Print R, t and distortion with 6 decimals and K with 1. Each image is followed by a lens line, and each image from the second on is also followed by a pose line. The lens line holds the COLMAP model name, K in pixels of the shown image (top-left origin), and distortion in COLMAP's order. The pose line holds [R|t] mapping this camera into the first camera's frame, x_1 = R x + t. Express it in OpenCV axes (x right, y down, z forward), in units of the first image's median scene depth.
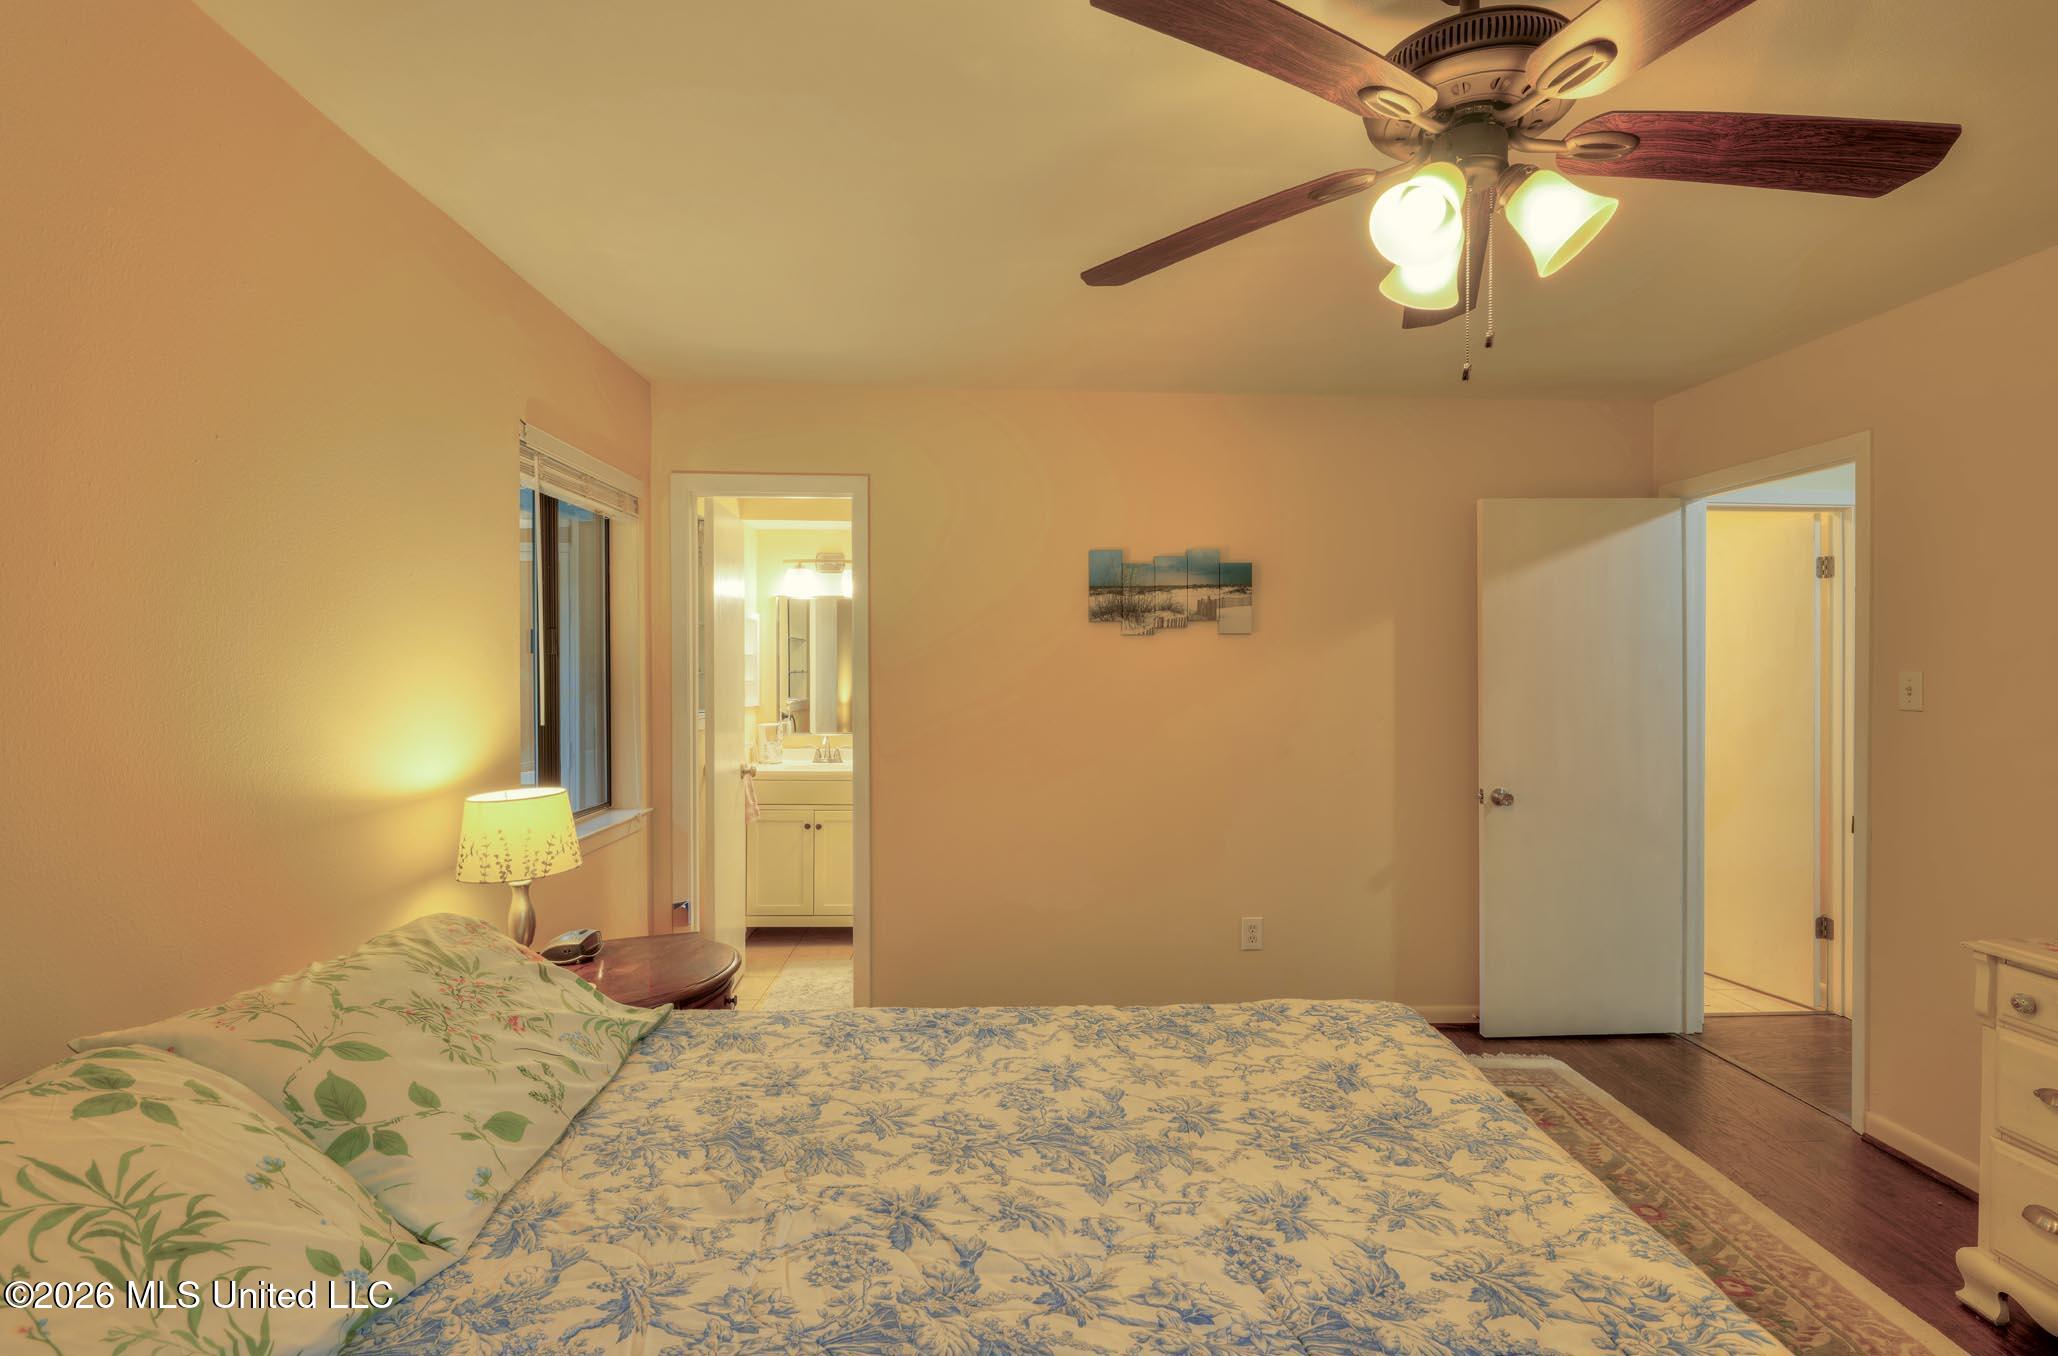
lens RADIAL K [[956.7, 0, 1029.0], [0, 956.7, 678.0], [0, 0, 1]] dist [-0.000812, -0.000485]
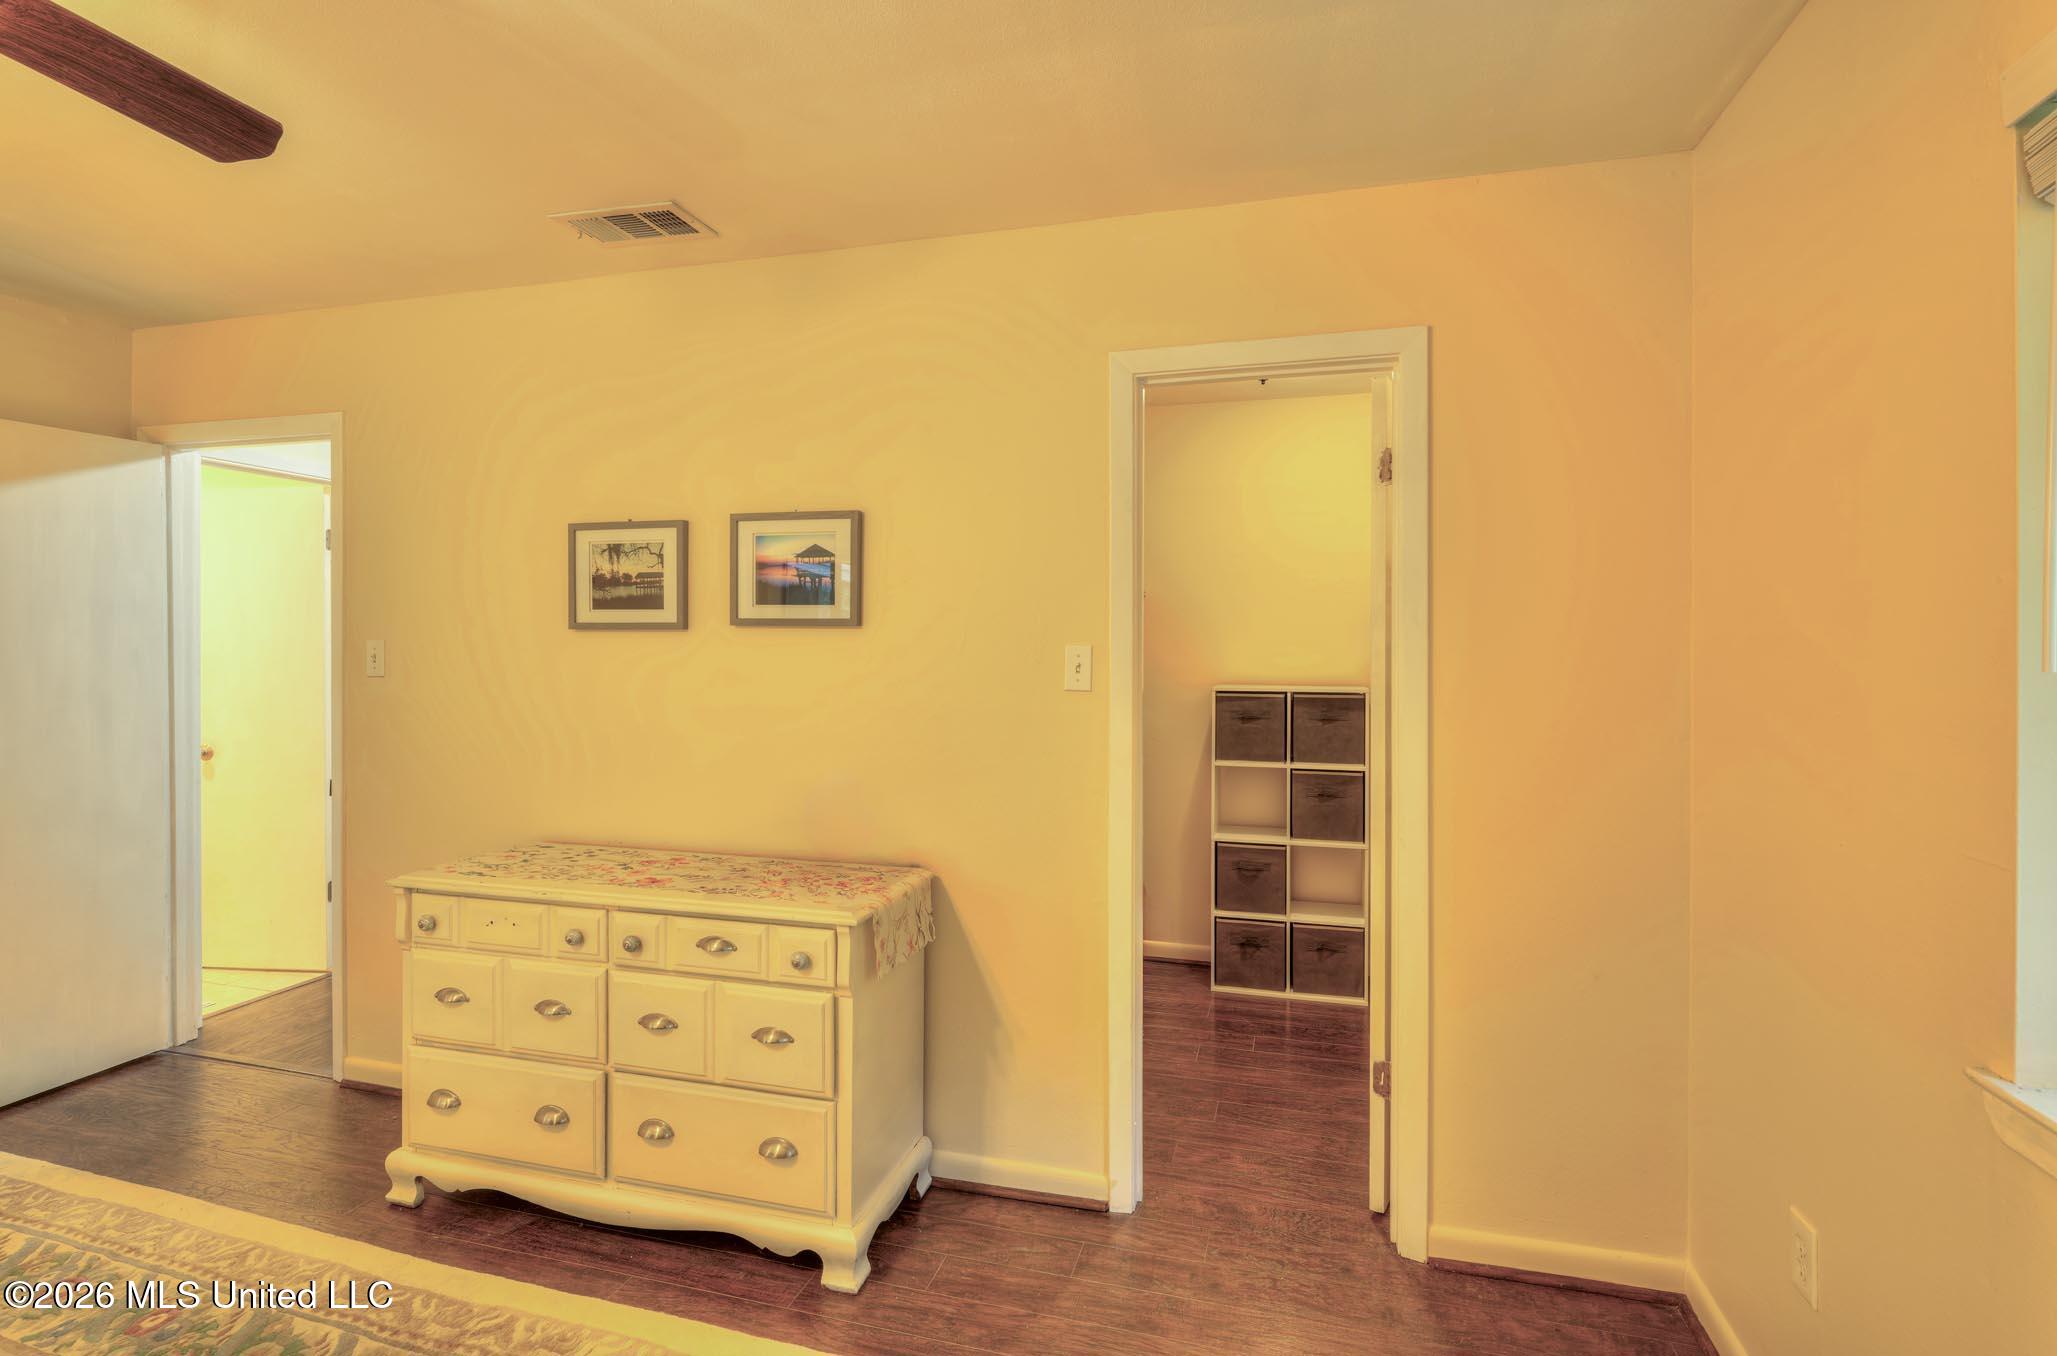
lens RADIAL K [[977.8, 0, 1032.4], [0, 977.8, 645.6], [0, 0, 1]] dist [0.001033, -0.000014]
pose [[0.324945, -0.001986, 0.945731, 0.105817], [0.004933, 0.999988, 0.000405, 0.002001], [-0.945720, 0.004533, 0.324951, -0.071055]]
